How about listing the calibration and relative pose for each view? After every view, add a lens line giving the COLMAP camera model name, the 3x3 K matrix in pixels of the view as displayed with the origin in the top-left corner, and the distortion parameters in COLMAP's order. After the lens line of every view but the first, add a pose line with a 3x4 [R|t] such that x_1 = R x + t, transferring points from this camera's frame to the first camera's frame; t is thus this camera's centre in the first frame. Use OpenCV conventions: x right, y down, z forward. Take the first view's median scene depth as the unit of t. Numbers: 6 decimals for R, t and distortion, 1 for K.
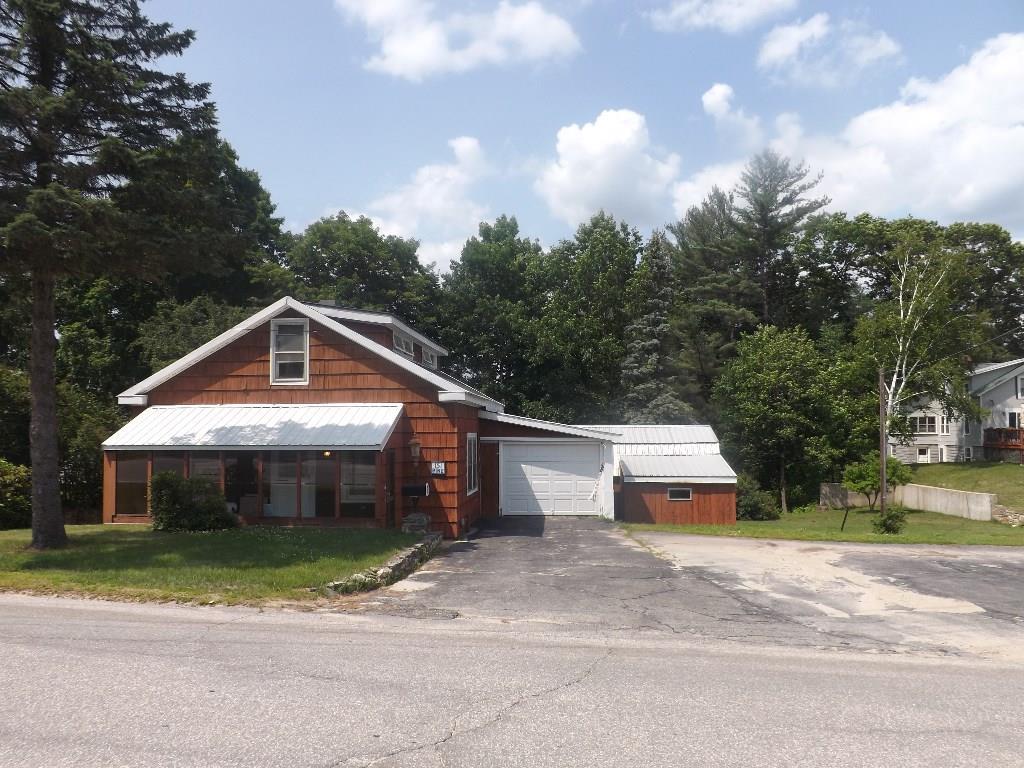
lens RADIAL K [[789.5, 0, 514.9], [0, 789.5, 394.3], [0, 0, 1]] dist [-0.054983, -0.008429]
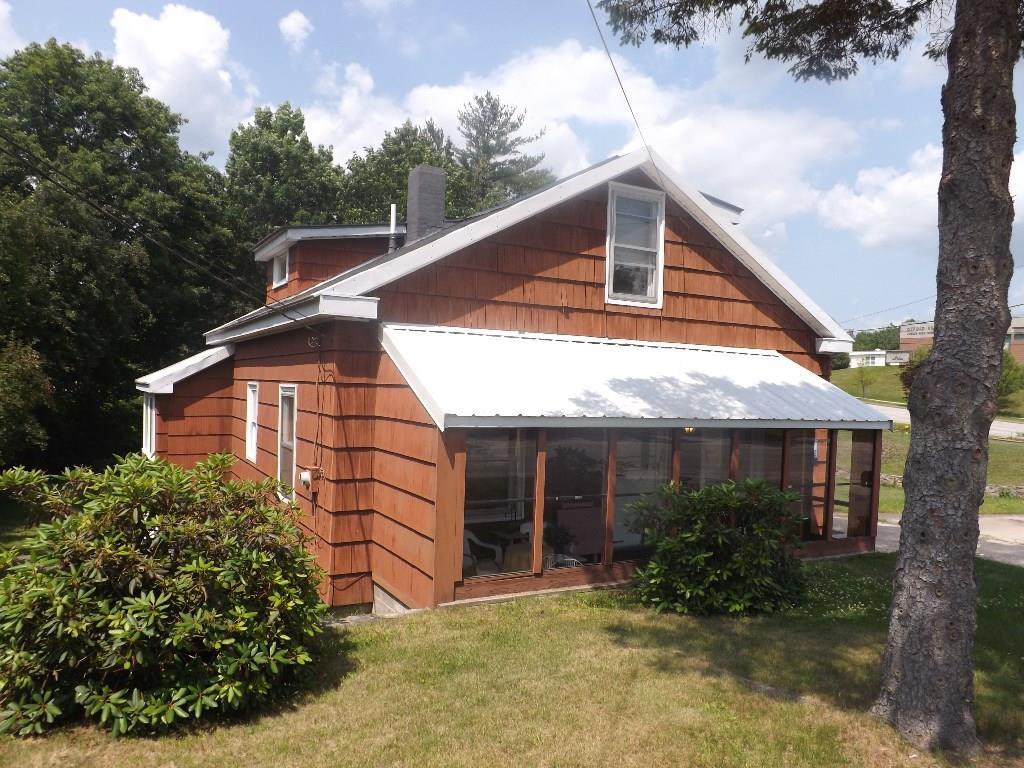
lens RADIAL K [[790.5, 0, 512.0], [0, 790.5, 384.0], [0, 0, 1]] dist [-0.065382, 0.005738]
pose [[0.824149, 0.034565, 0.565317, -0.678236], [-0.066366, 0.997154, 0.035783, 0.029284], [-0.562471, -0.067008, 0.824097, 0.587057]]
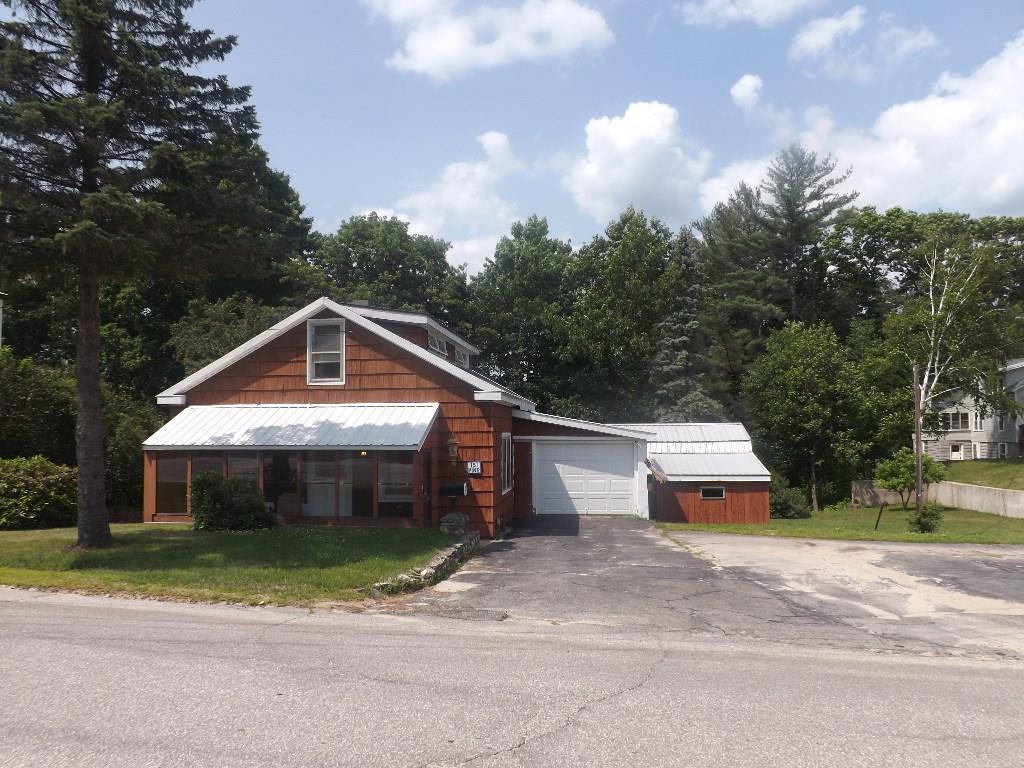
lens RADIAL K [[790.5, 0, 512.0], [0, 790.5, 384.0], [0, 0, 1]] dist [-0.065382, 0.005738]
pose [[0.999480, -0.003929, -0.031992, -0.016567], [0.003636, 0.999951, -0.009221, -0.002684], [0.032026, 0.009100, 0.999446, -0.000485]]
